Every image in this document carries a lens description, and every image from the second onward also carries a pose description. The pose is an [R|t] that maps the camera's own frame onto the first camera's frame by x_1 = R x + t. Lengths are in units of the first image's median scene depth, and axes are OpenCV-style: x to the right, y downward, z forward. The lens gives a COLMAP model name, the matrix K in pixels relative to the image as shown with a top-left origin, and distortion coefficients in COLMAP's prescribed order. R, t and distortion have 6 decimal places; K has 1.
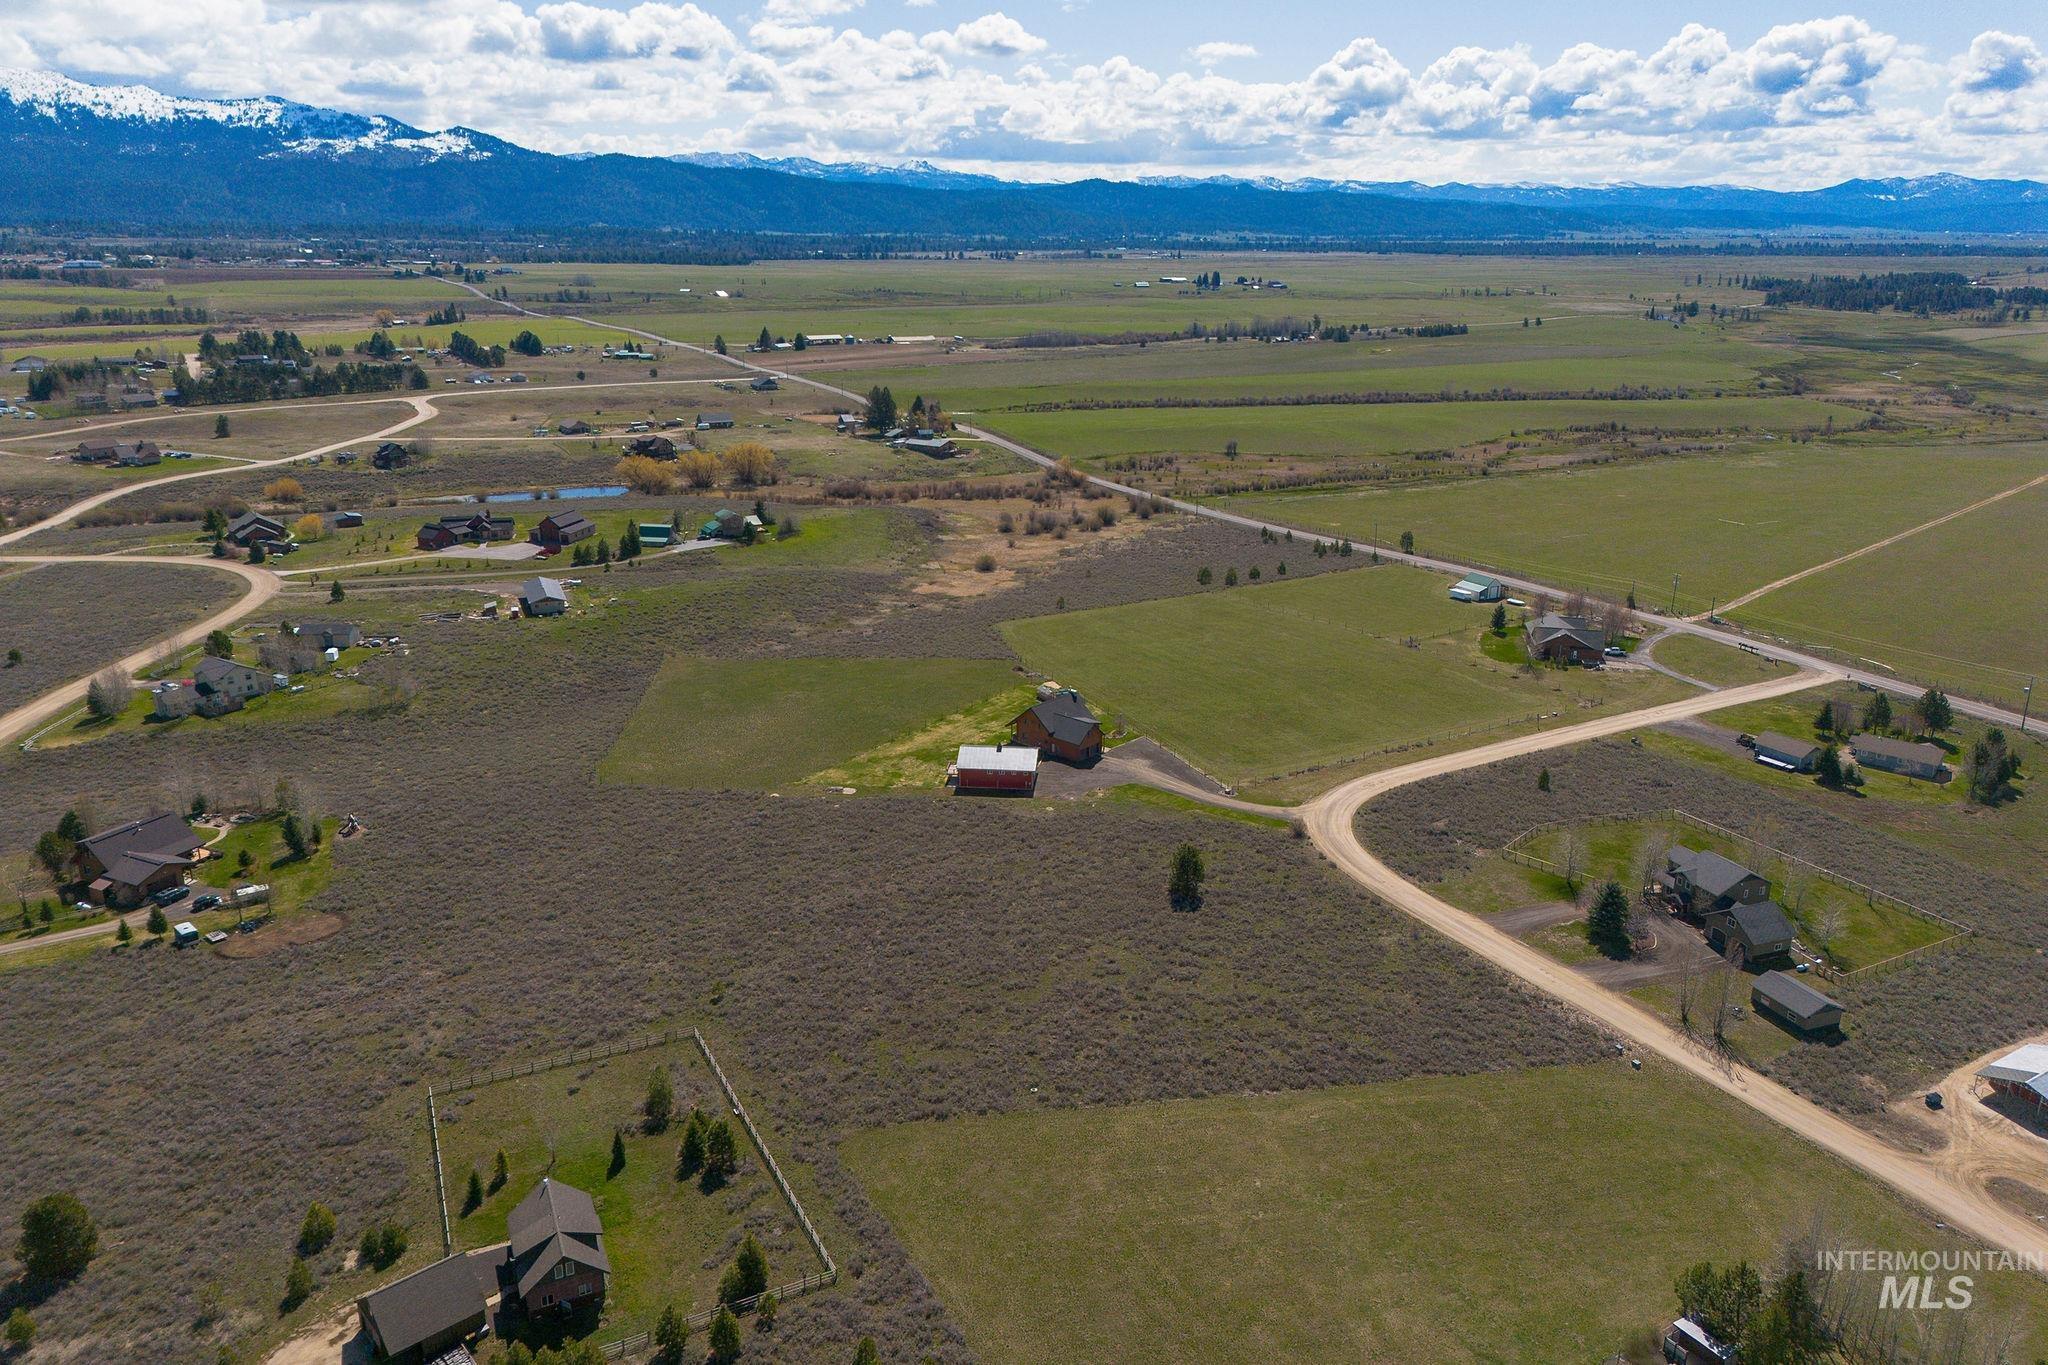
lens RADIAL K [[1428.3, 0, 1024.0], [0, 1428.3, 682.5], [0, 0, 1]] dist [0.068089, -0.059649]
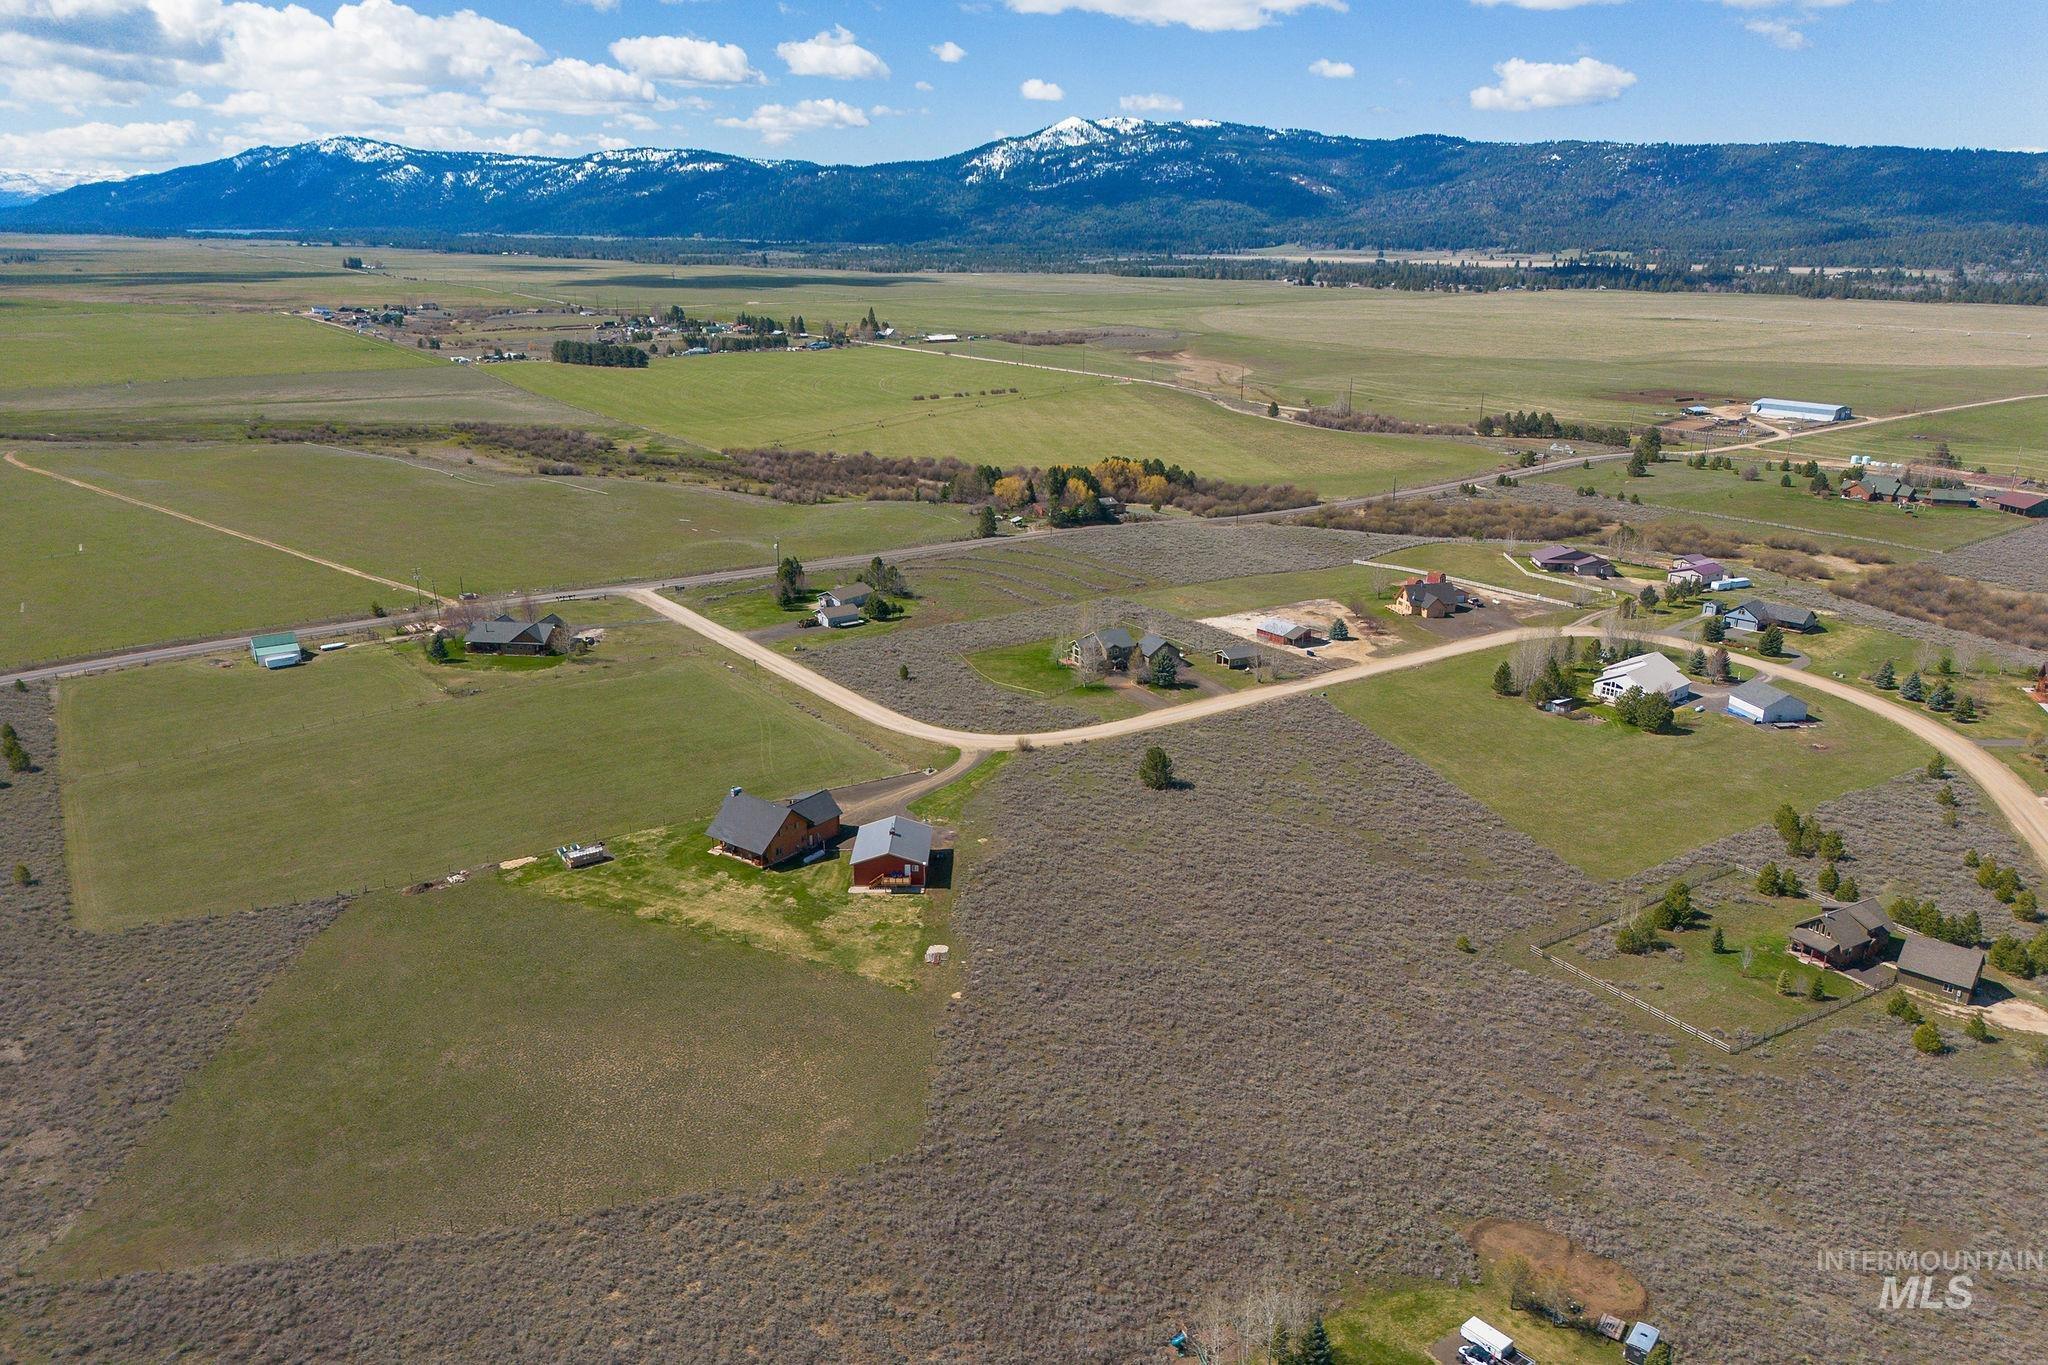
lens RADIAL K [[1428.3, 0, 1024.0], [0, 1428.3, 682.5], [0, 0, 1]] dist [0.068089, -0.059649]
pose [[-0.093770, -0.311734, 0.945531, -0.308383], [0.300396, 0.896595, 0.325391, -0.111385], [-0.949194, 0.314545, 0.009569, 0.335669]]
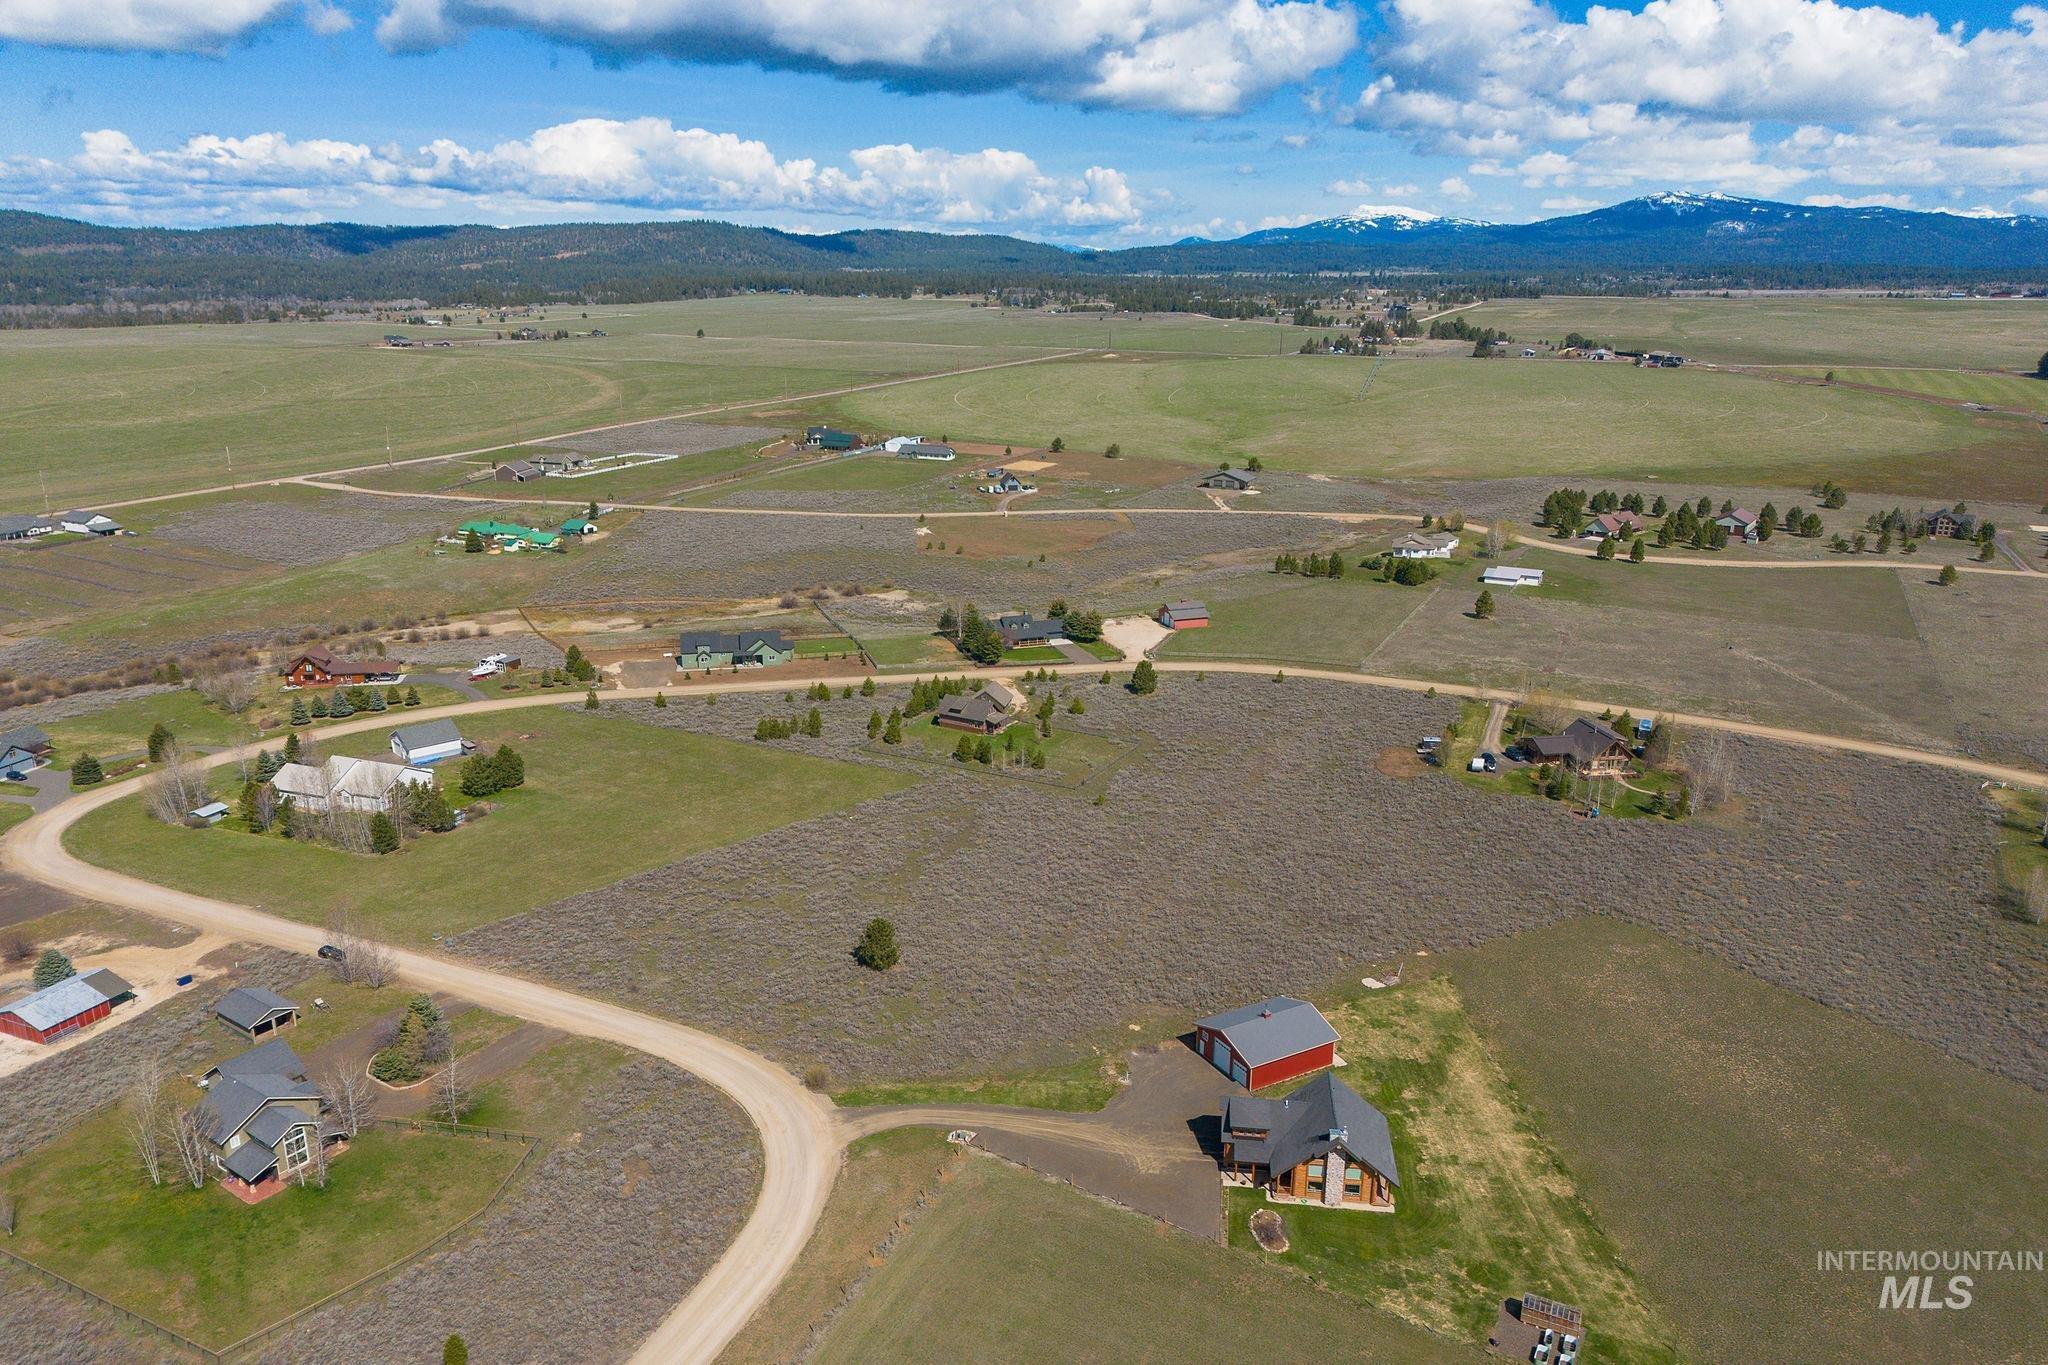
lens RADIAL K [[1430.6, 0, 1025.4], [0, 1430.6, 720.2], [0, 0, 1]] dist [0.060521, -0.052695]
pose [[-0.821716, 0.165066, -0.545468, 0.164539], [-0.184255, 0.828780, 0.528369, -0.158837], [0.539289, 0.534675, -0.650608, 0.497057]]
